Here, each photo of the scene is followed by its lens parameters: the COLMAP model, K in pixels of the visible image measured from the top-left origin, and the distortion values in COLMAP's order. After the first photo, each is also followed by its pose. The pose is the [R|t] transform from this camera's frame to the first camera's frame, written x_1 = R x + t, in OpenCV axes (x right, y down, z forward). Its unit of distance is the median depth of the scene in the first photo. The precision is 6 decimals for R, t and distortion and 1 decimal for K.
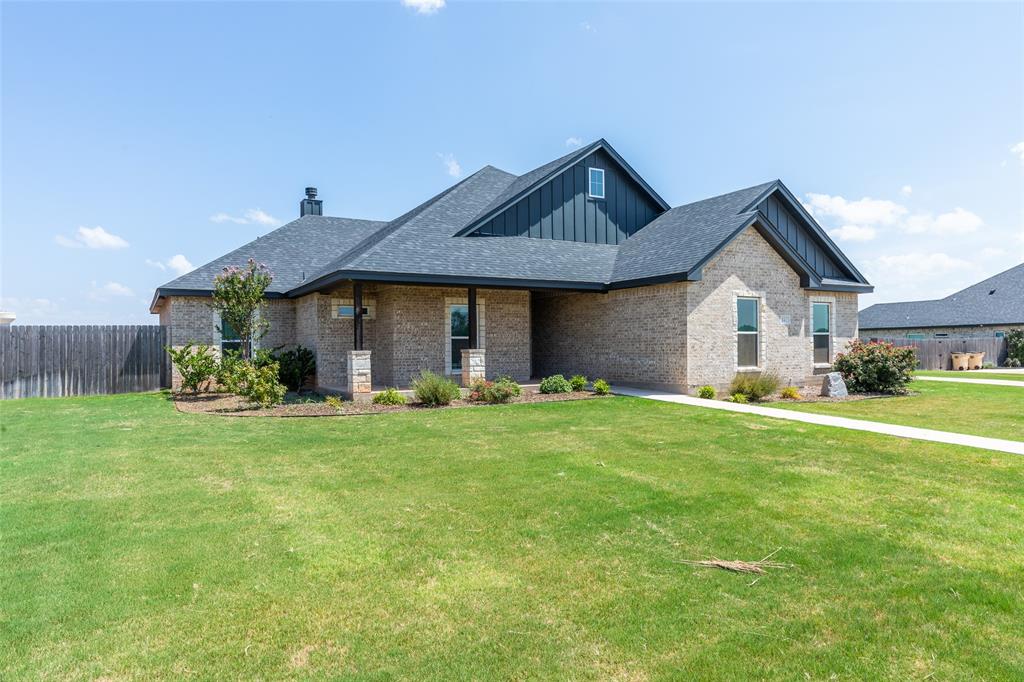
lens RADIAL K [[673.3, 0, 512.1], [0, 673.3, 337.7], [0, 0, 1]] dist [0.003507, 0.000438]
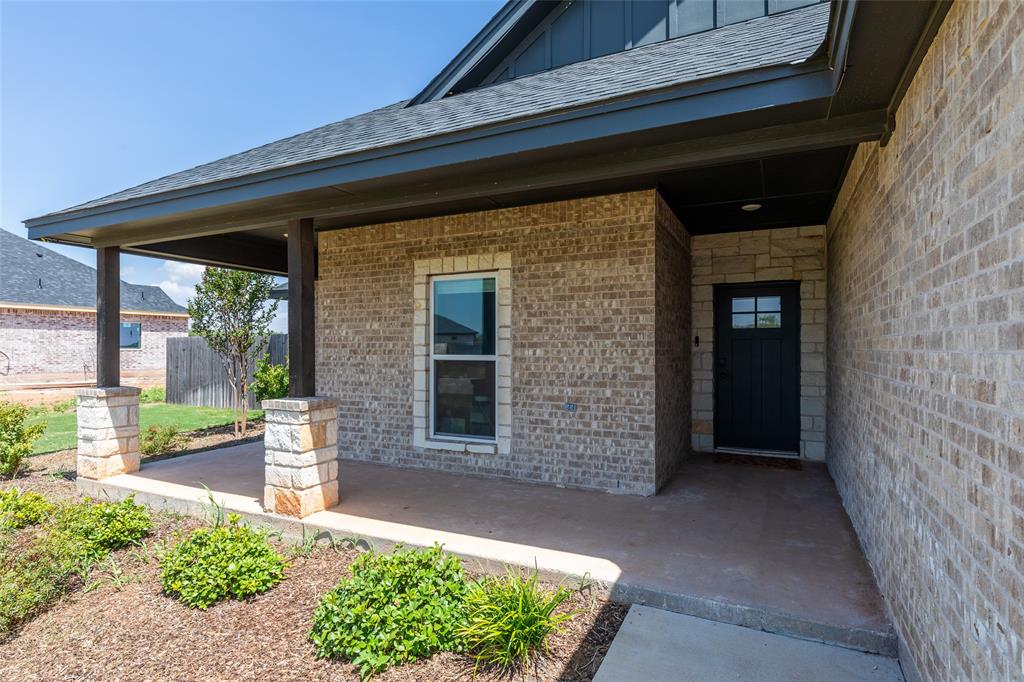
lens RADIAL K [[547.1, 0, 511.4], [0, 547.1, 342.1], [0, 0, 1]] dist [-0.002813, -0.000751]
pose [[0.536871, 0.003617, -0.843657, 0.225878], [0.008433, 0.999918, 0.009654, -0.012579], [0.843622, -0.012298, 0.536796, 0.893138]]
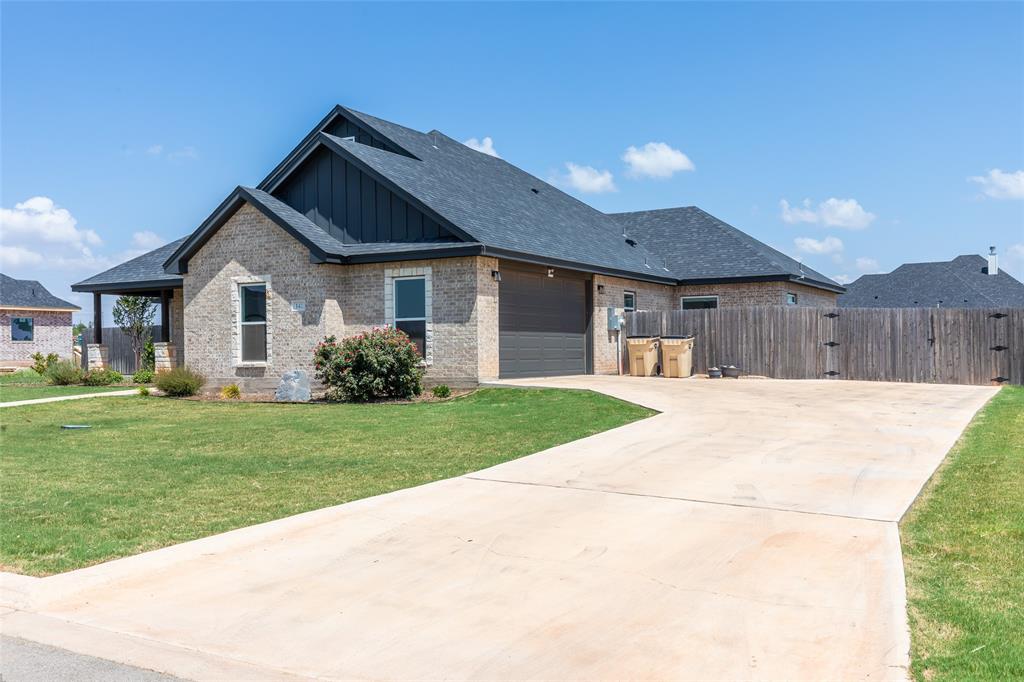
lens RADIAL K [[991.1, 0, 510.0], [0, 991.1, 343.4], [0, 0, 1]] dist [-0.023950, 0.000000]
pose [[0.491339, 0.000151, -0.870969, 1.632455], [0.021056, 0.999706, 0.012052, 0.010385], [0.870714, -0.024261, 0.491191, 0.646142]]
